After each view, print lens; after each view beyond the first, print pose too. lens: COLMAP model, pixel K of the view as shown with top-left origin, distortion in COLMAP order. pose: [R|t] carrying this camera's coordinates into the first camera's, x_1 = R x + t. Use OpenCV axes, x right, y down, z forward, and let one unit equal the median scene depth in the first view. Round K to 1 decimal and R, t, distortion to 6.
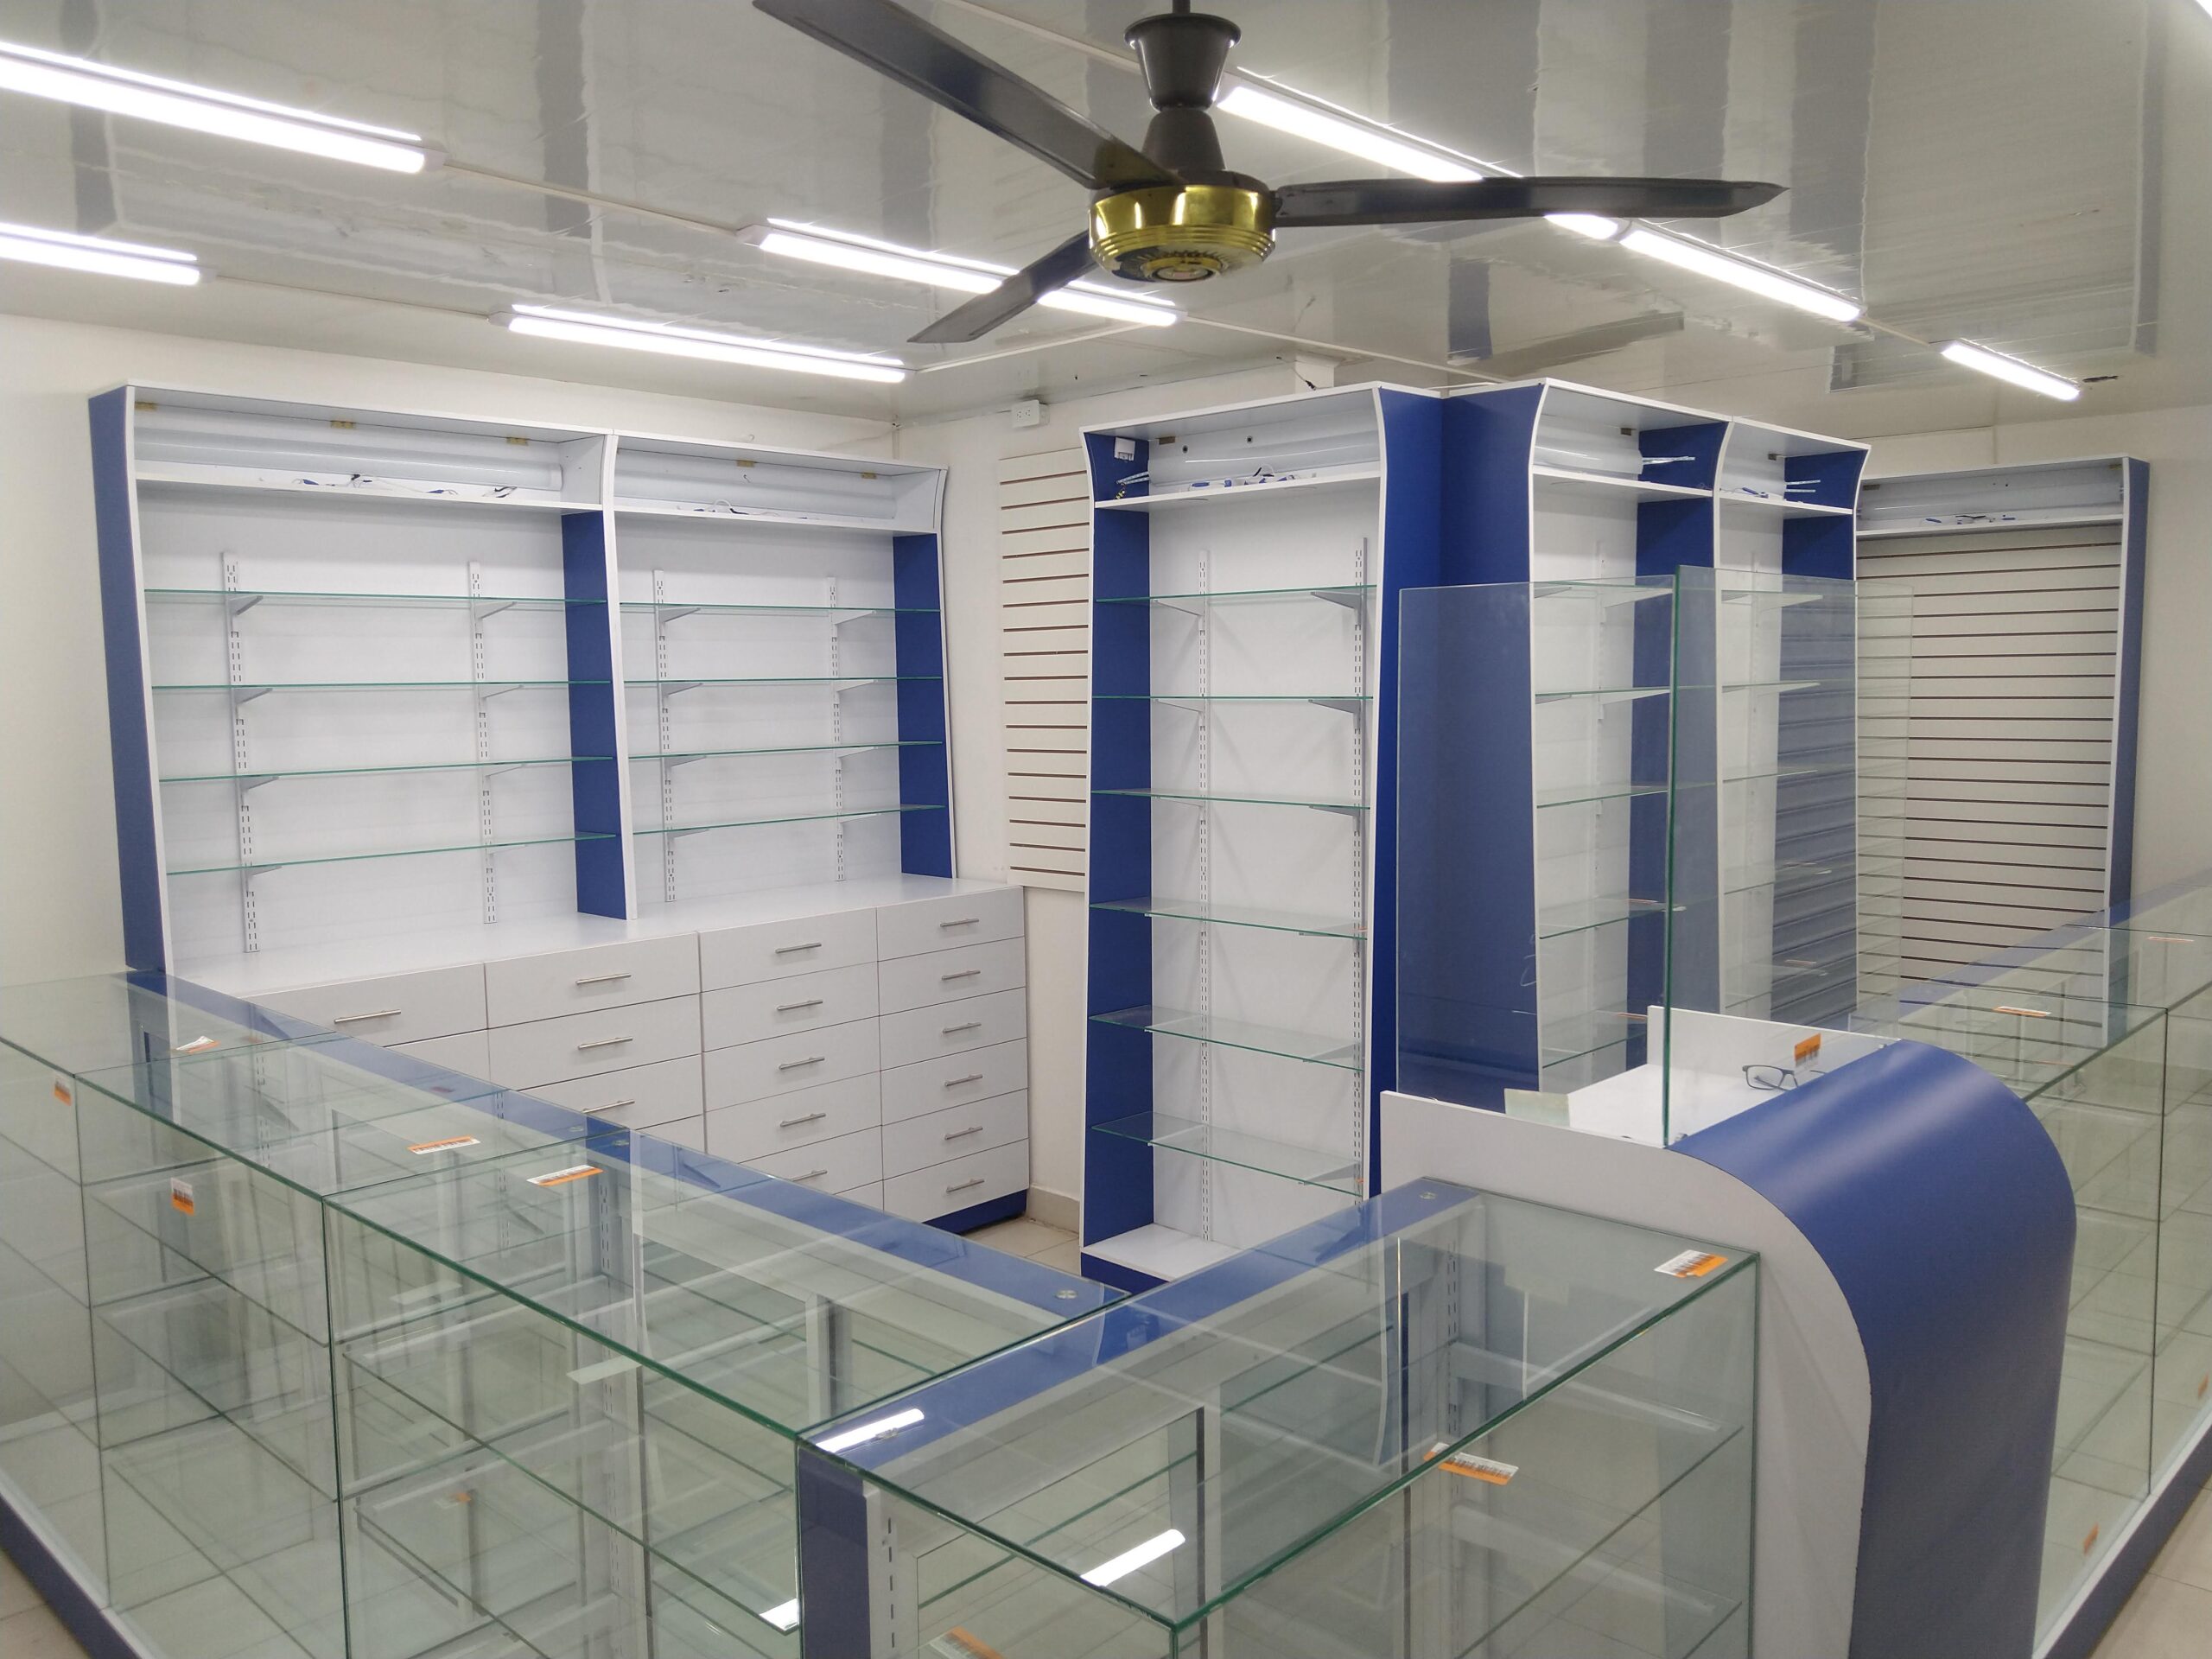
lens RADIAL K [[1705.2, 0, 1101.9], [0, 1705.2, 837.9], [0, 0, 1]] dist [0.041538, -0.057591]
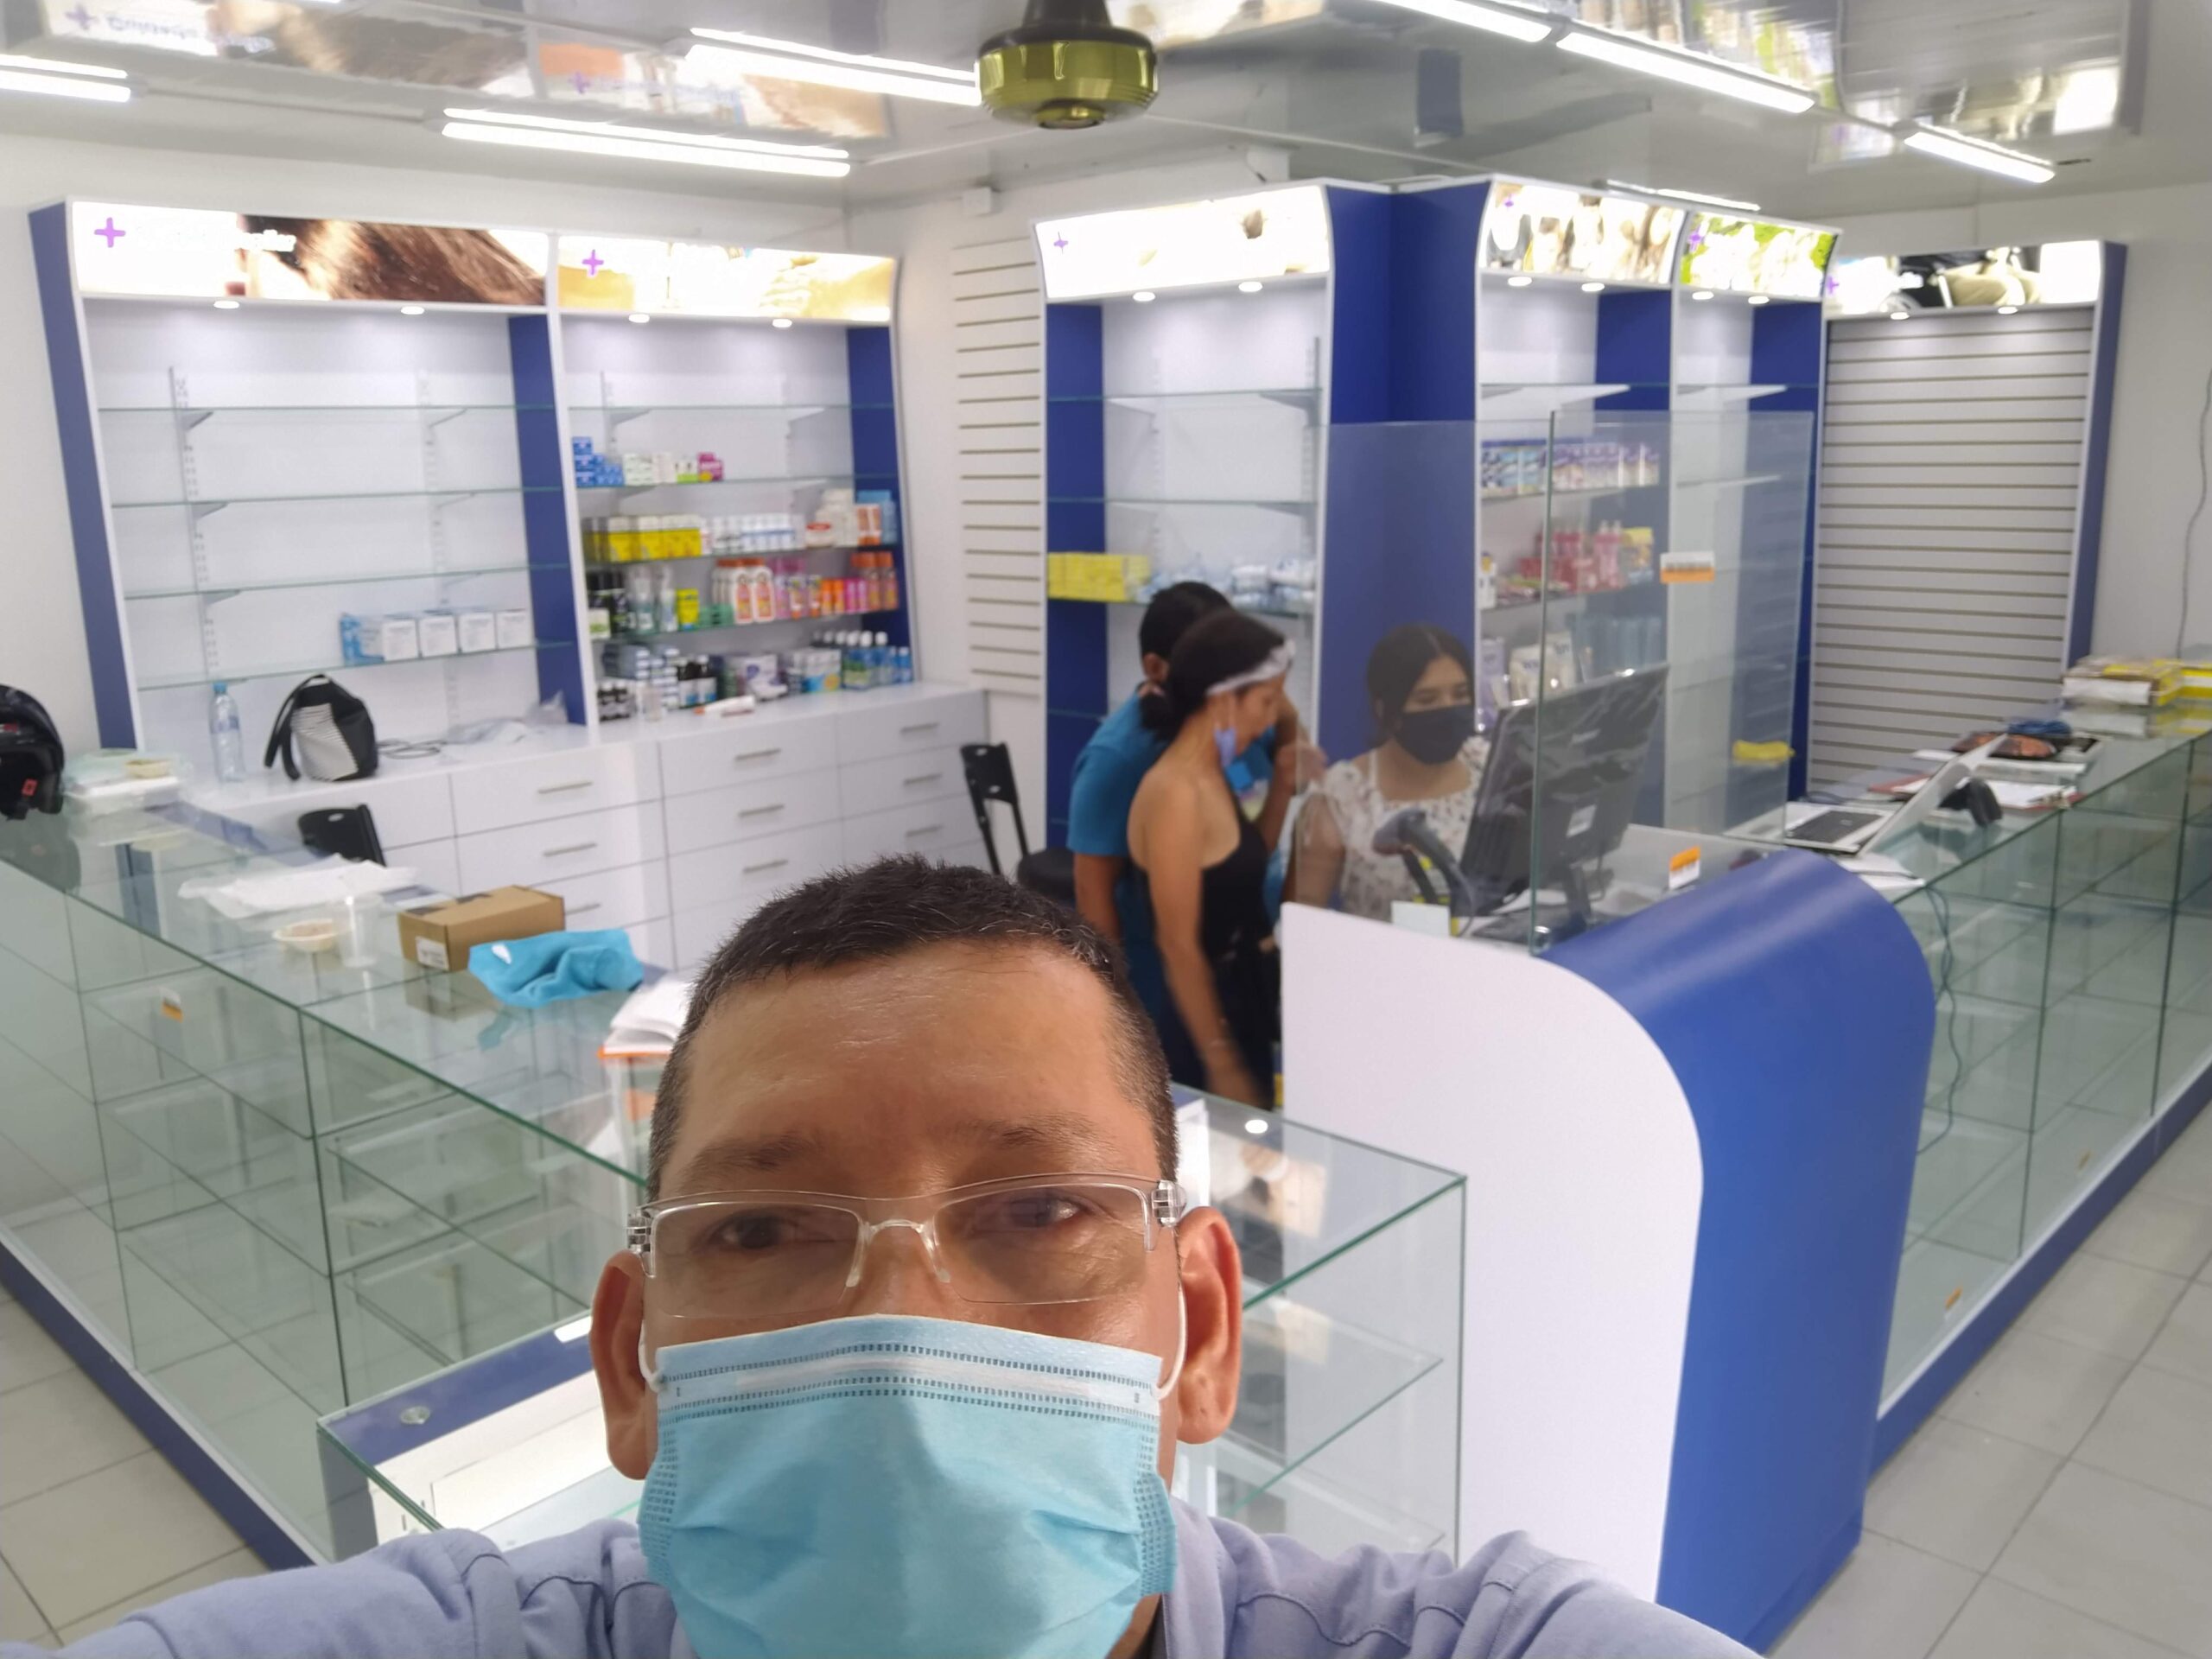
lens RADIAL K [[1760.1, 0, 1101.6], [0, 1760.1, 826.9], [0, 0, 1]] dist [0.005378, -0.038896]
pose [[0.999967, -0.008141, 0.000041, 0.025474], [0.008078, 0.992858, 0.119031, -0.014943], [-0.001010, -0.119027, 0.992891, -0.043122]]
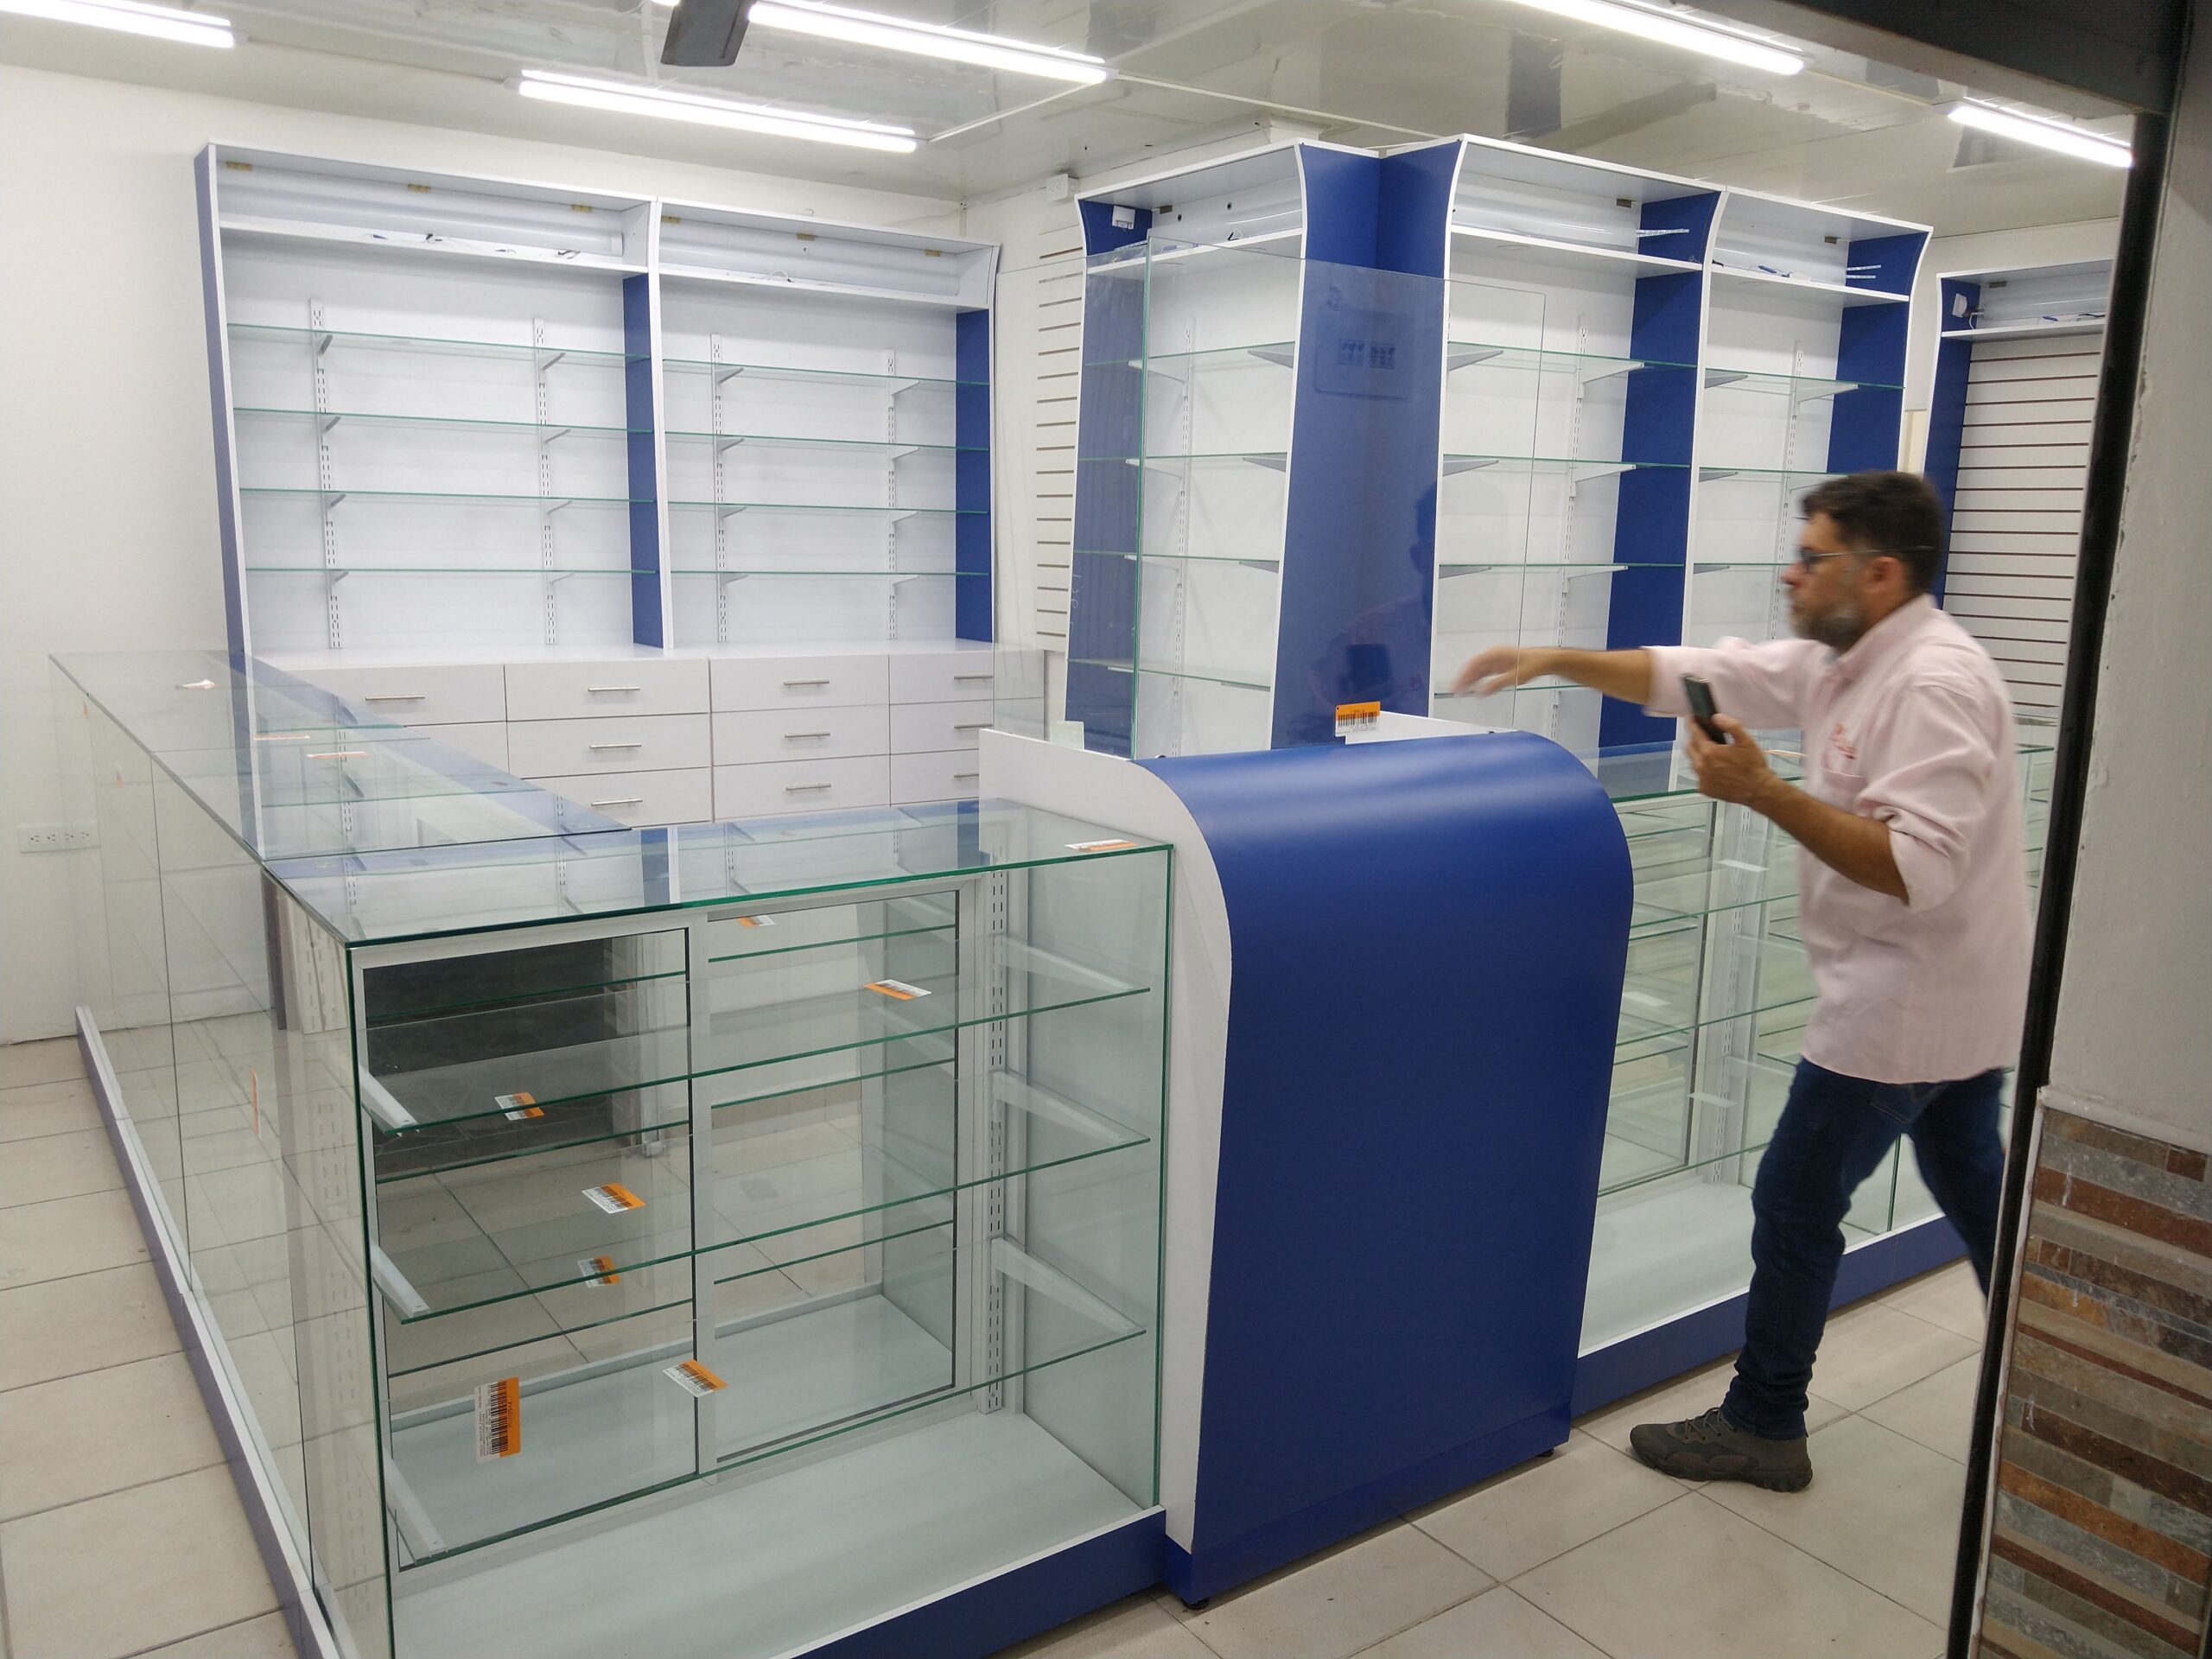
lens RADIAL K [[1705.2, 0, 1118.1], [0, 1705.2, 842.1], [0, 0, 1]] dist [0.041538, -0.057591]
pose [[0.980574, 0.070349, -0.183100, 0.231149], [-0.054290, 0.994343, 0.091291, 0.055925], [0.188486, -0.079577, 0.978846, -0.053492]]
